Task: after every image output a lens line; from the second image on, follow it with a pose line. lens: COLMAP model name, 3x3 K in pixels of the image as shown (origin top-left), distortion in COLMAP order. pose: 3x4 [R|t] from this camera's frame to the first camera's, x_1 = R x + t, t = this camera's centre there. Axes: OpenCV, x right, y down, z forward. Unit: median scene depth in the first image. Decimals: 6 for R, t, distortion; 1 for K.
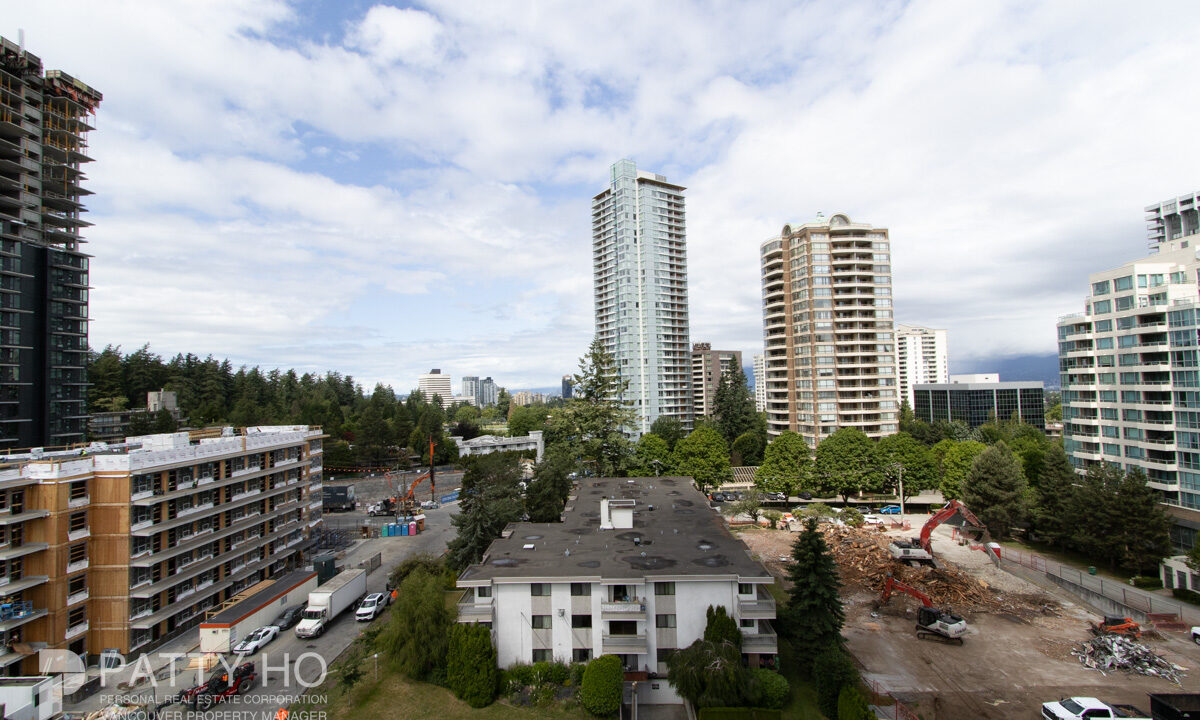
lens RADIAL K [[546.0, 0, 593.4], [0, 546.0, 368.7], [0, 0, 1]] dist [0.012398, -0.000258]
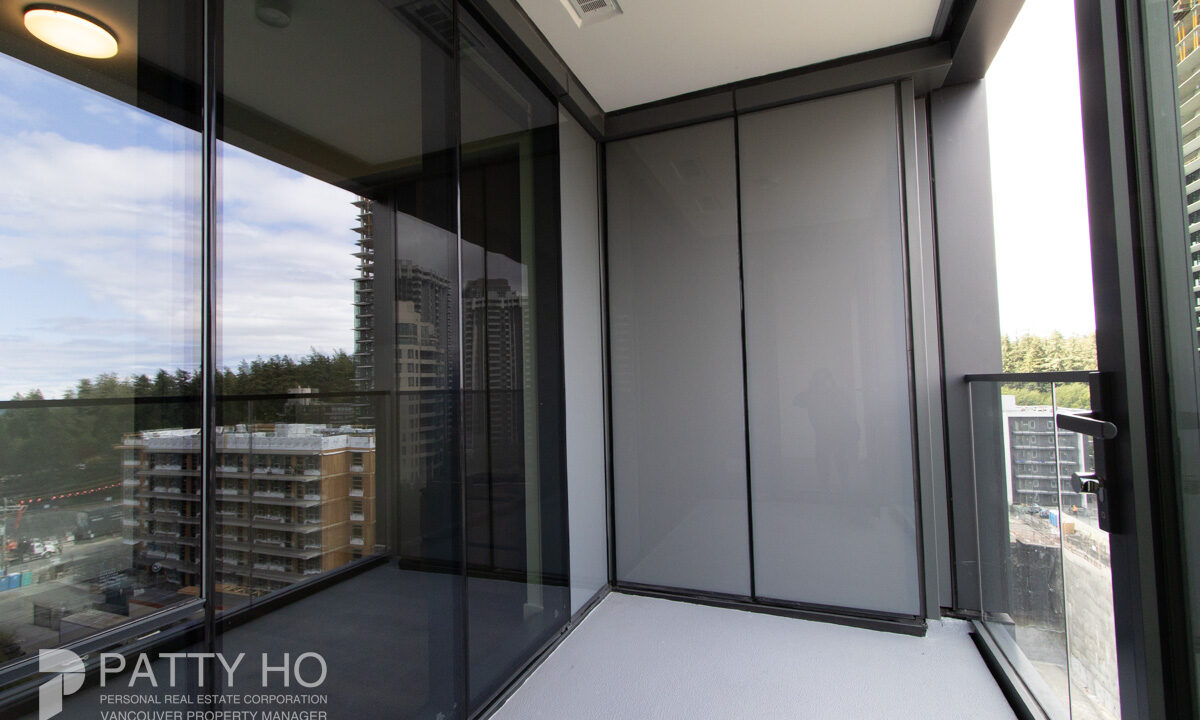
lens RADIAL K [[549.4, 0, 600.0], [0, 549.4, 360.0], [0, 0, 1]] dist [0.093487, 0.000050]
pose [[-0.340852, -0.006552, -0.940094, 0.140511], [0.064130, 0.997484, -0.030204, 0.060385], [0.937927, -0.070583, -0.339574, 2.041335]]
